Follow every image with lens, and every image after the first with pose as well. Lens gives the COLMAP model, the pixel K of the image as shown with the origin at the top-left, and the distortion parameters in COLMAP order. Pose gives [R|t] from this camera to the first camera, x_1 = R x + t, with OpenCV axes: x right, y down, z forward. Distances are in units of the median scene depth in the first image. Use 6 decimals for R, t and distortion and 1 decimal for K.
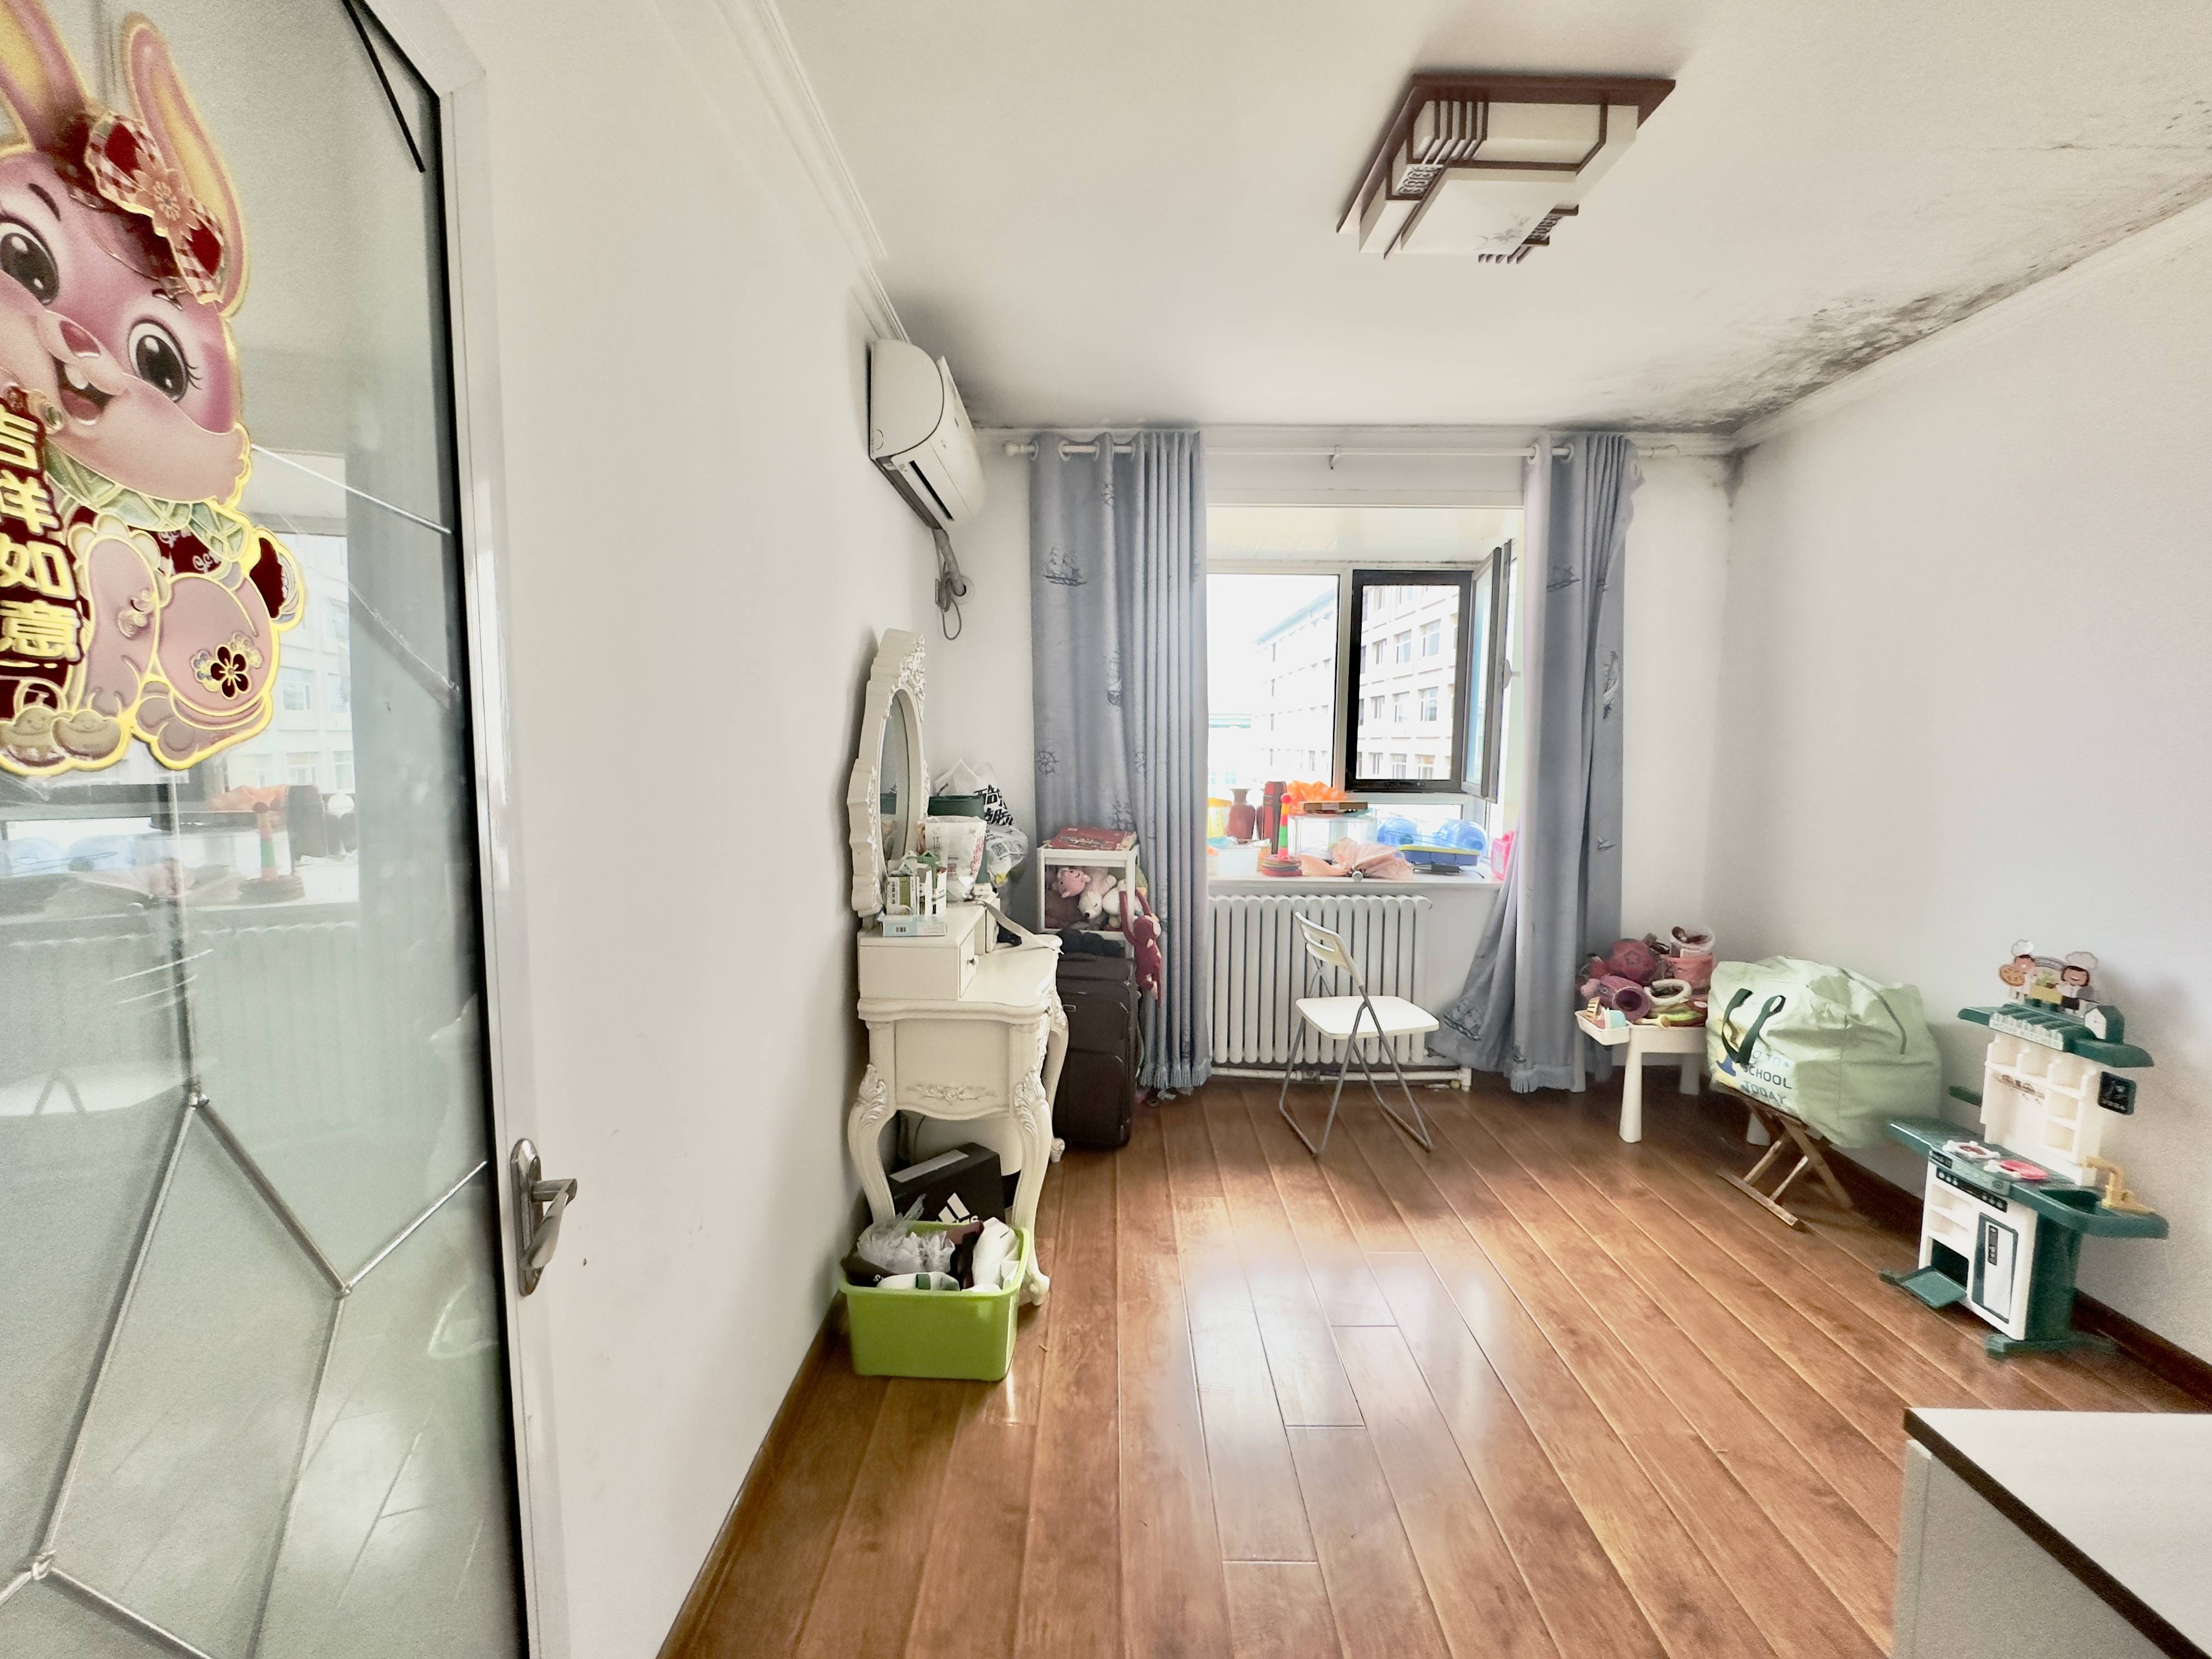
lens RADIAL K [[889.2, 0, 1106.0], [0, 889.2, 829.5], [0, 0, 1]] dist [-0.000661, 0.000089]
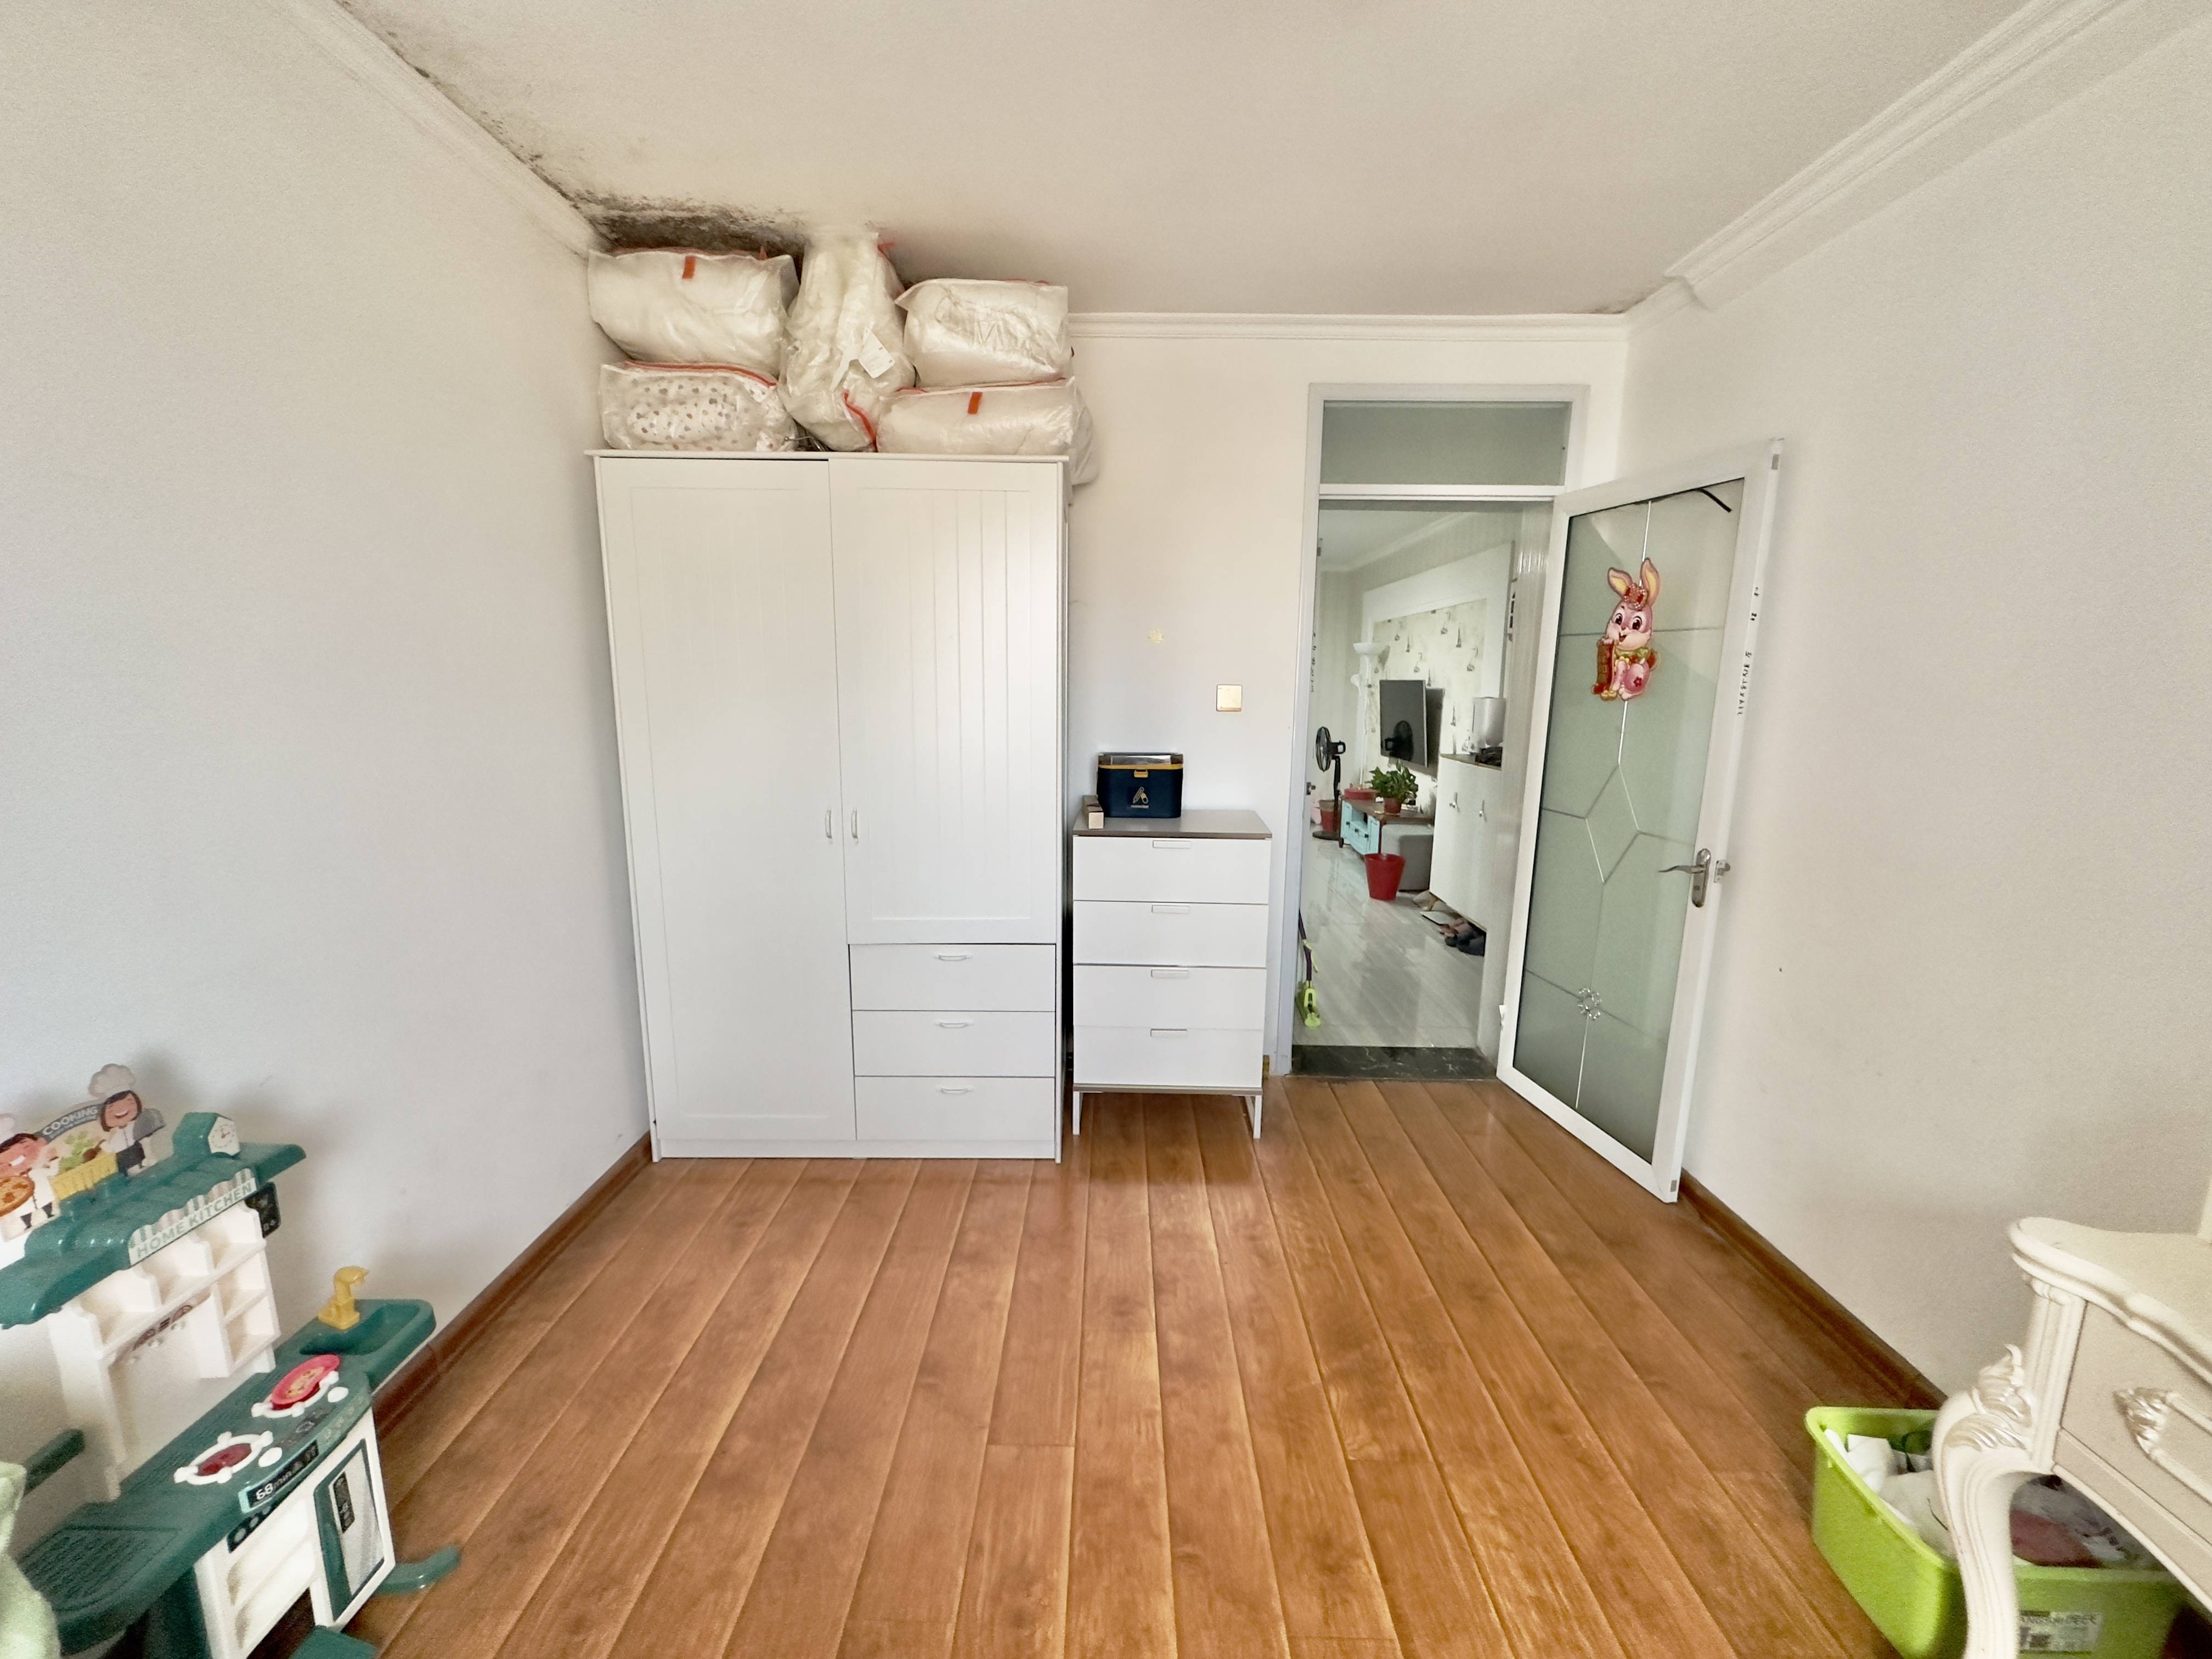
lens RADIAL K [[889.2, 0, 1106.0], [0, 889.2, 829.5], [0, 0, 1]] dist [-0.000661, 0.000089]
pose [[-0.999831, -0.018333, 0.001430, 0.625655], [-0.017279, 0.963270, 0.267977, -0.215332], [-0.006290, 0.267907, -0.963424, 1.948998]]
